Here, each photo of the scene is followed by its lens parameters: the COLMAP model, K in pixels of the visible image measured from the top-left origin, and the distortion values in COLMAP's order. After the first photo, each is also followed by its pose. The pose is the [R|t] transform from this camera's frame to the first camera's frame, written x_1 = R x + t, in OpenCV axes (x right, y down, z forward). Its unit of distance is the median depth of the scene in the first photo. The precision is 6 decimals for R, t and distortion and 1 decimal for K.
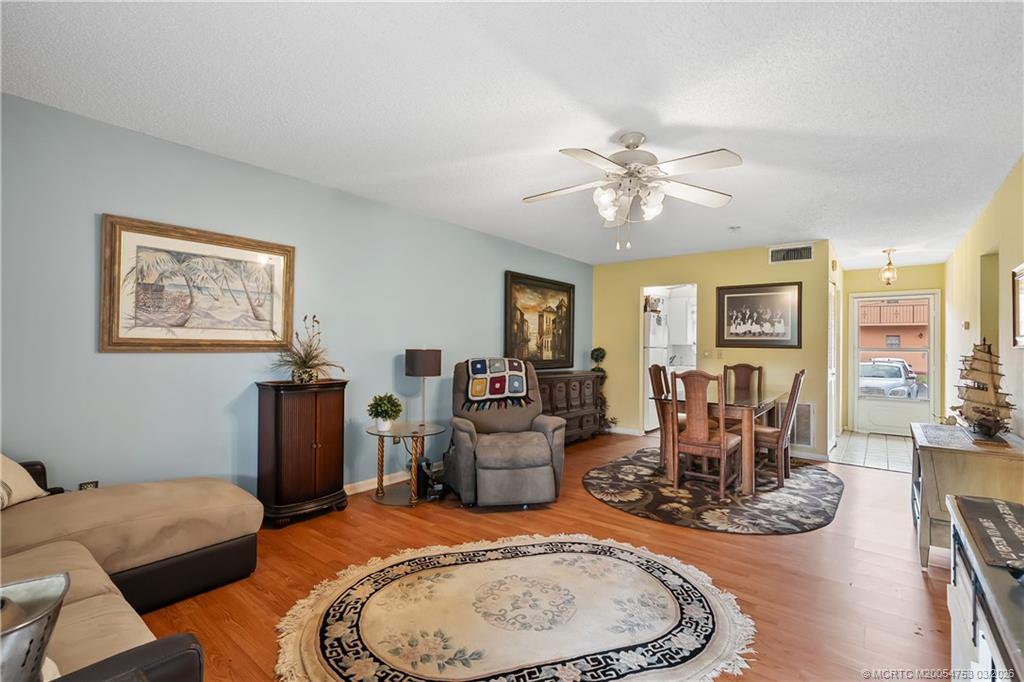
lens RADIAL K [[479.3, 0, 511.9], [0, 479.3, 338.3], [0, 0, 1]] dist [-0.011061, -0.003456]
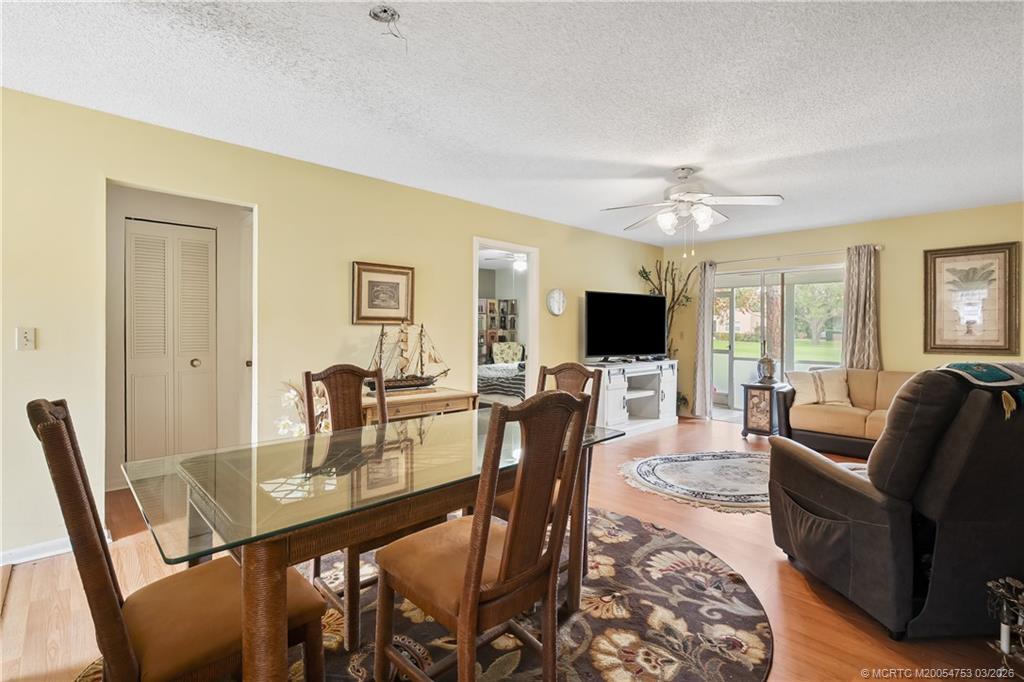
lens RADIAL K [[479.3, 0, 508.7], [0, 479.3, 334.8], [0, 0, 1]] dist [-0.011061, -0.003456]
pose [[-0.989520, -0.023296, 0.142505, 0.366549], [-0.022391, 0.999718, 0.007950, 0.022681], [-0.142650, 0.004676, -0.989762, 1.626359]]
